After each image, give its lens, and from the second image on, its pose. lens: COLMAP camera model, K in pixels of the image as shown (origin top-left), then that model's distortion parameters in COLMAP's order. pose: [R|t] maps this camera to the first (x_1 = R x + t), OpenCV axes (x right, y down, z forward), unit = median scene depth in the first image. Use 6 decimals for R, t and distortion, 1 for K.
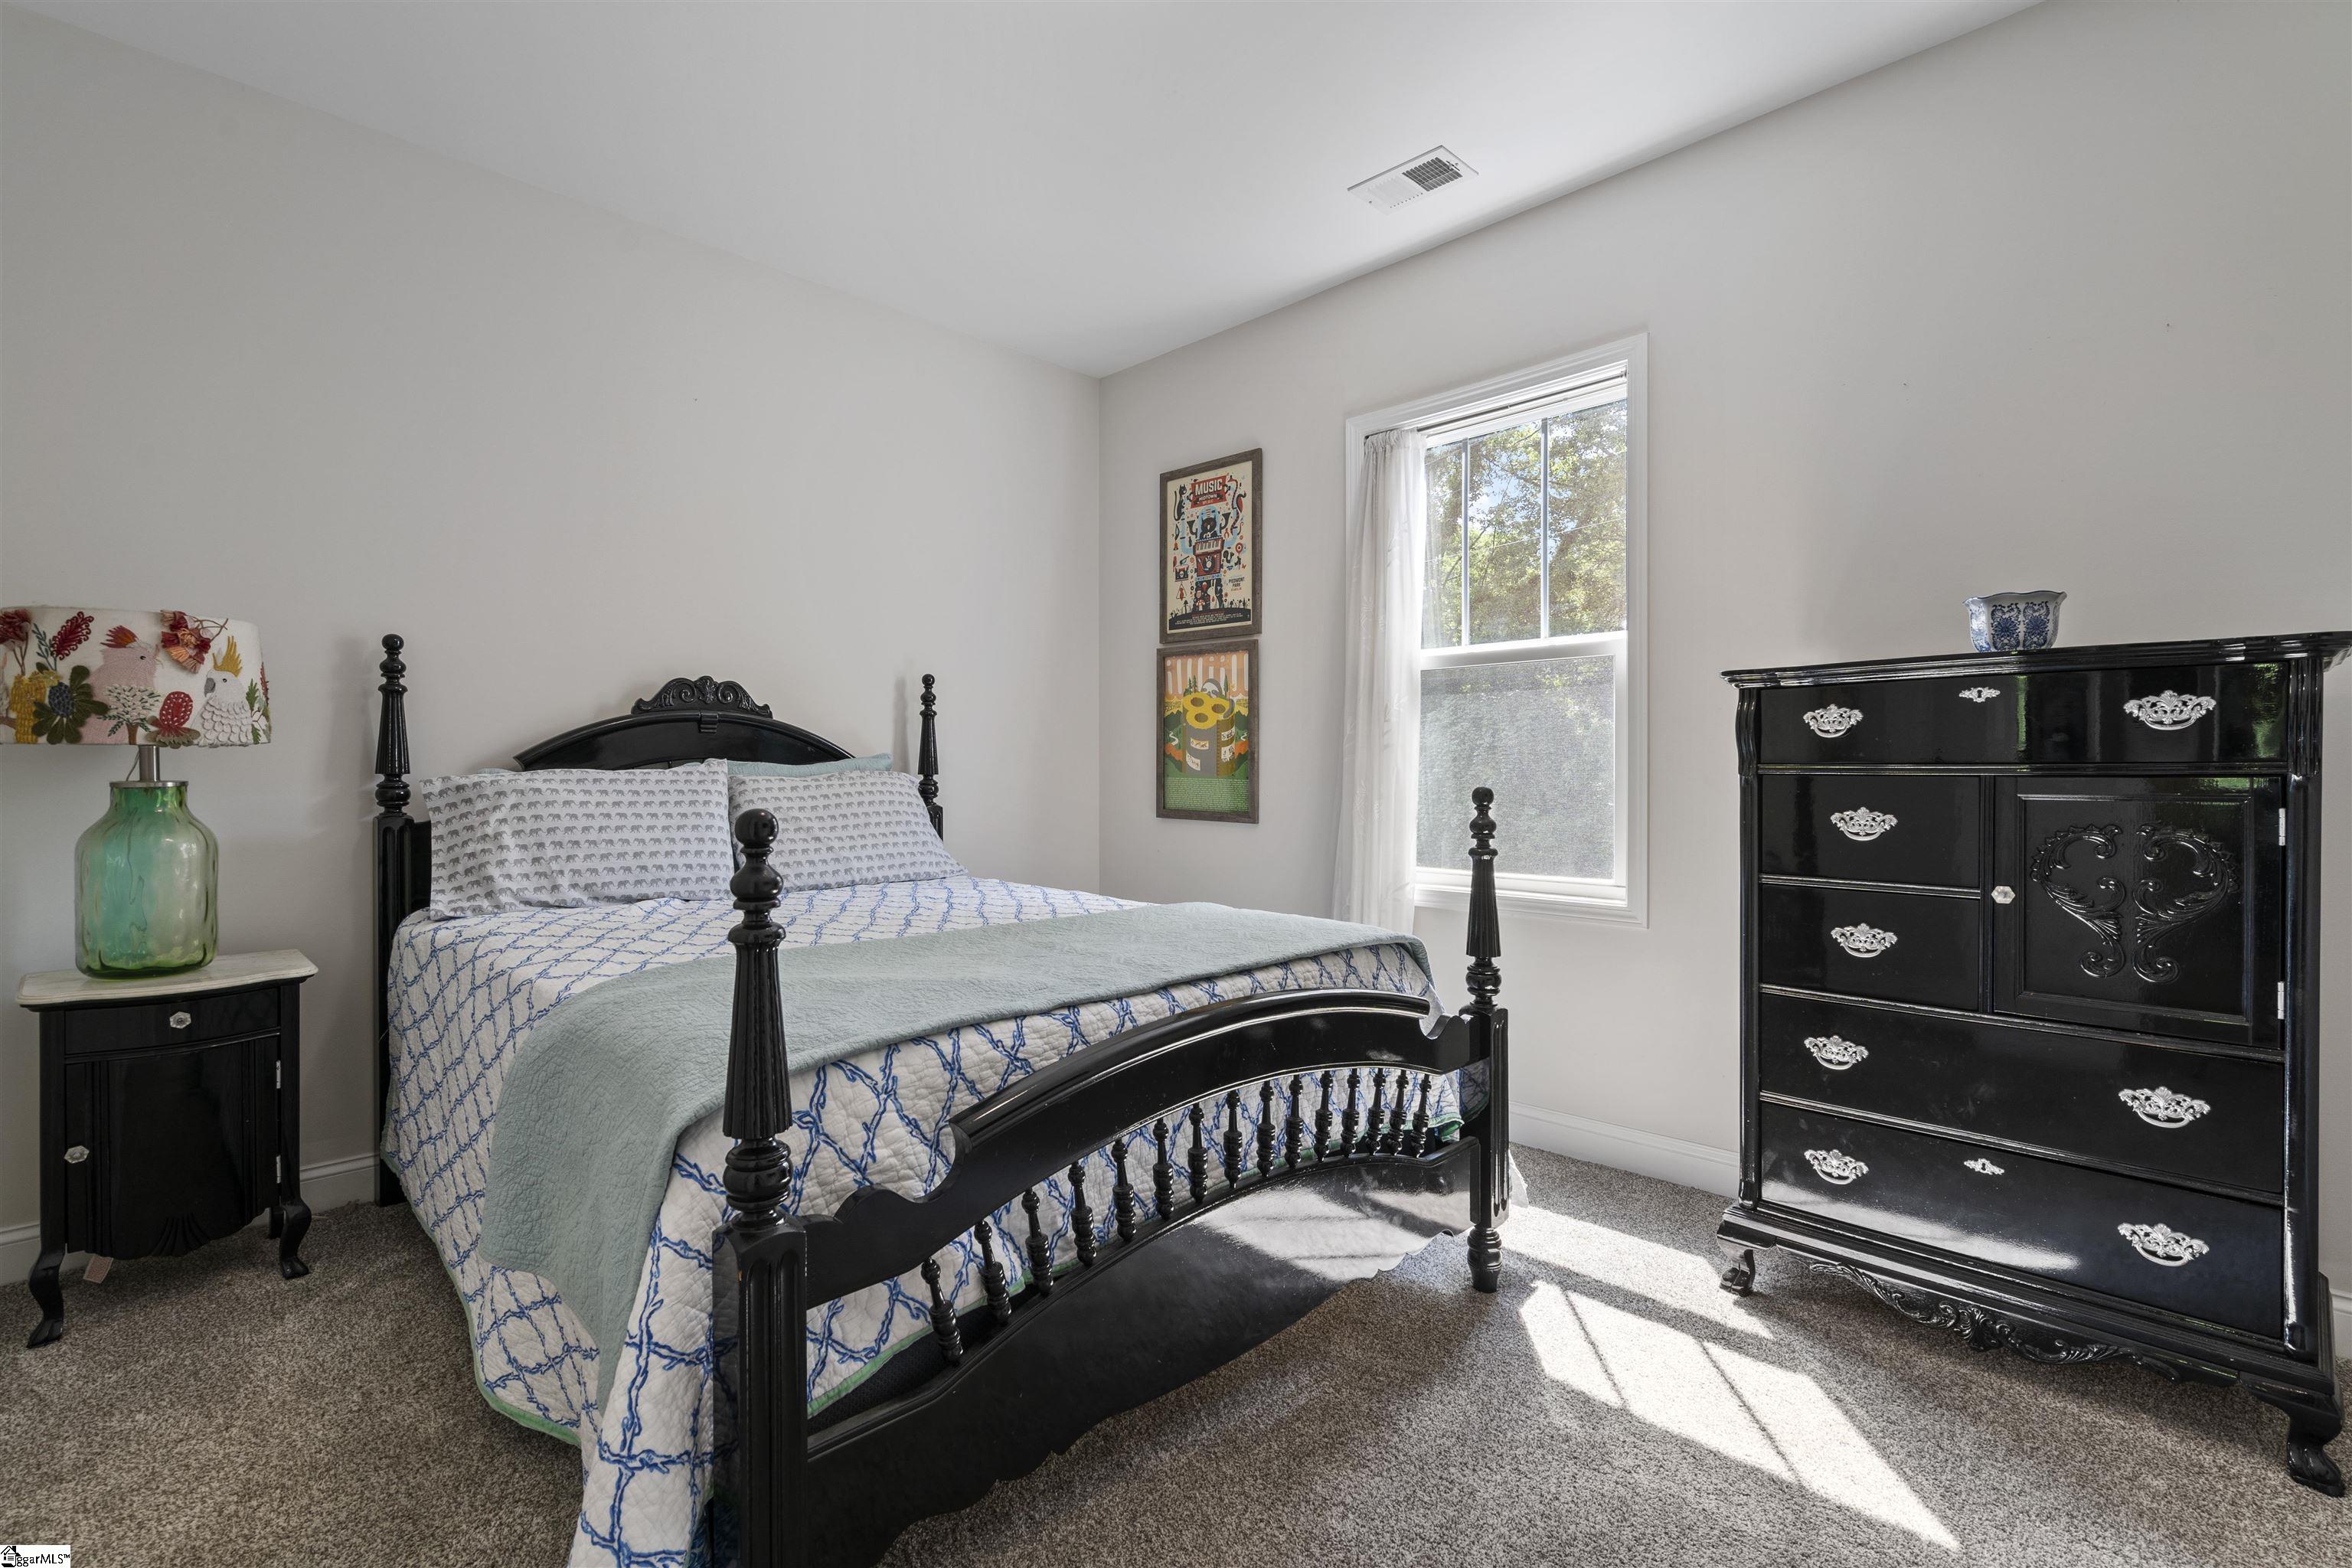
lens RADIAL K [[1058.0, 0, 1176.0], [0, 1058.0, 784.0], [0, 0, 1]] dist [0.000768, -0.000099]
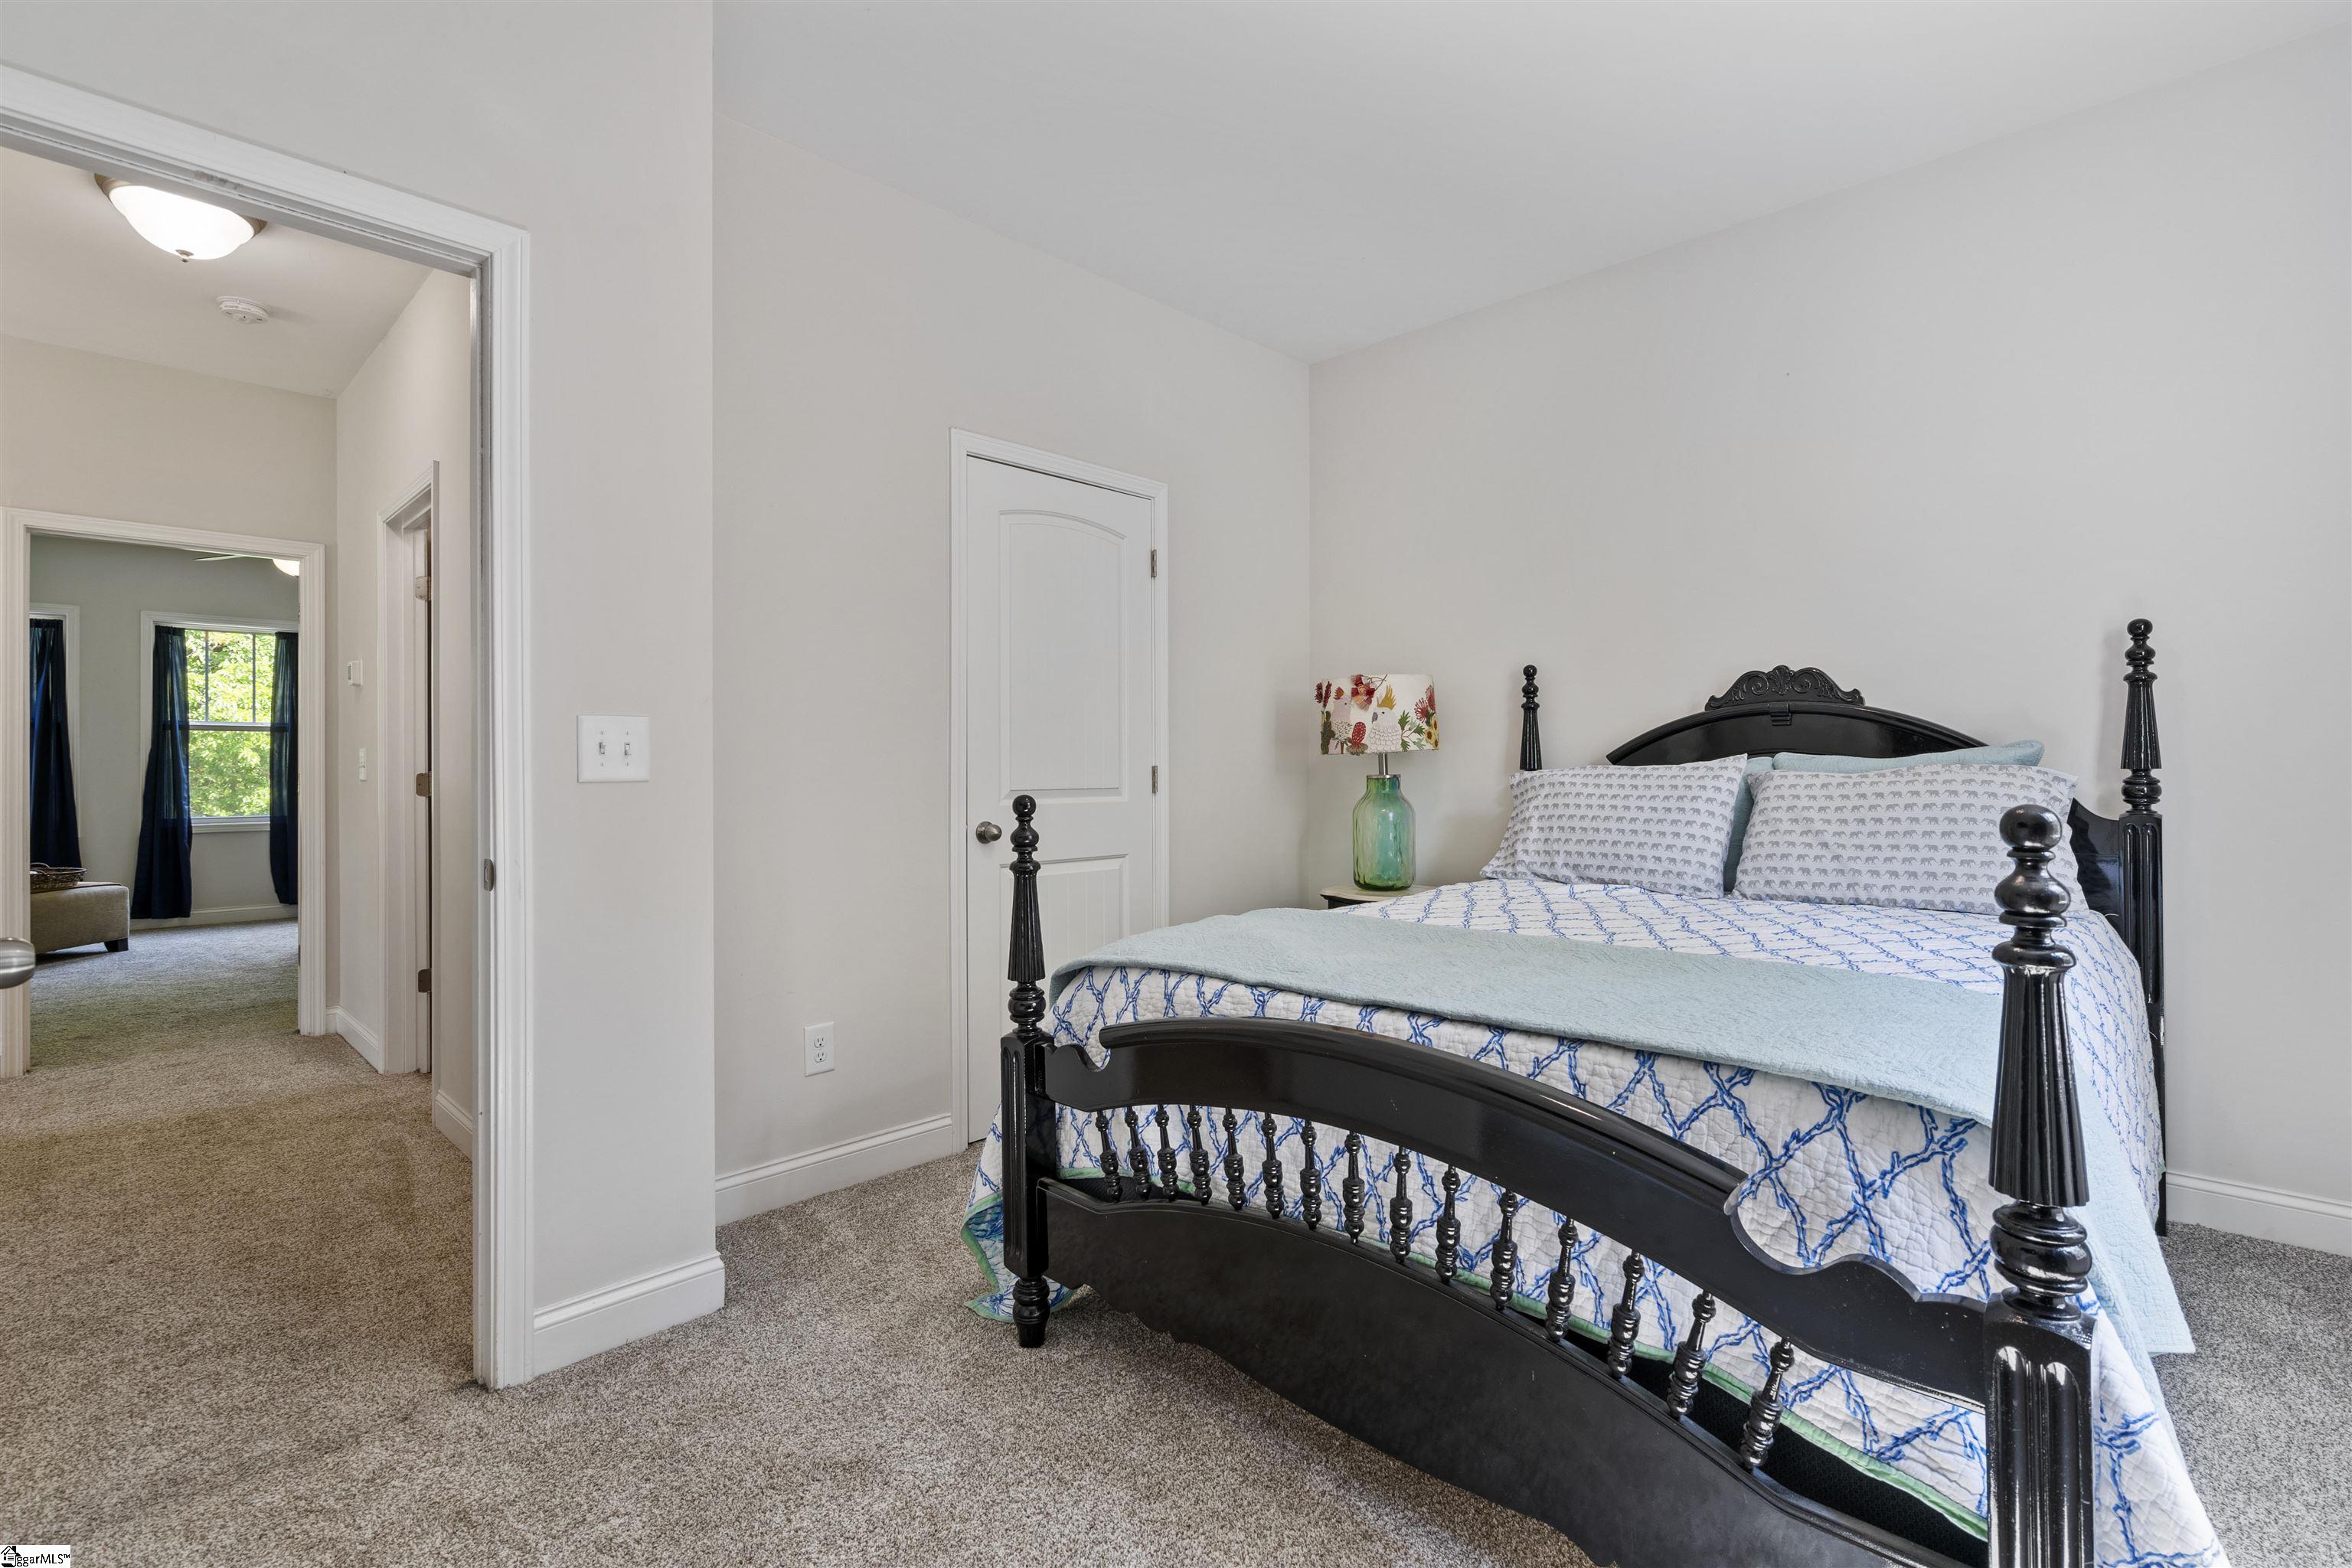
lens RADIAL K [[1052.4, 0, 1176.0], [0, 1052.4, 784.0], [0, 0, 1]] dist [-0.027775, -0.000009]
pose [[0.017604, 0.010986, -0.999785, 0.640556], [-0.006136, 0.999922, 0.010880, -0.003994], [0.999826, 0.005943, 0.017670, 0.594039]]
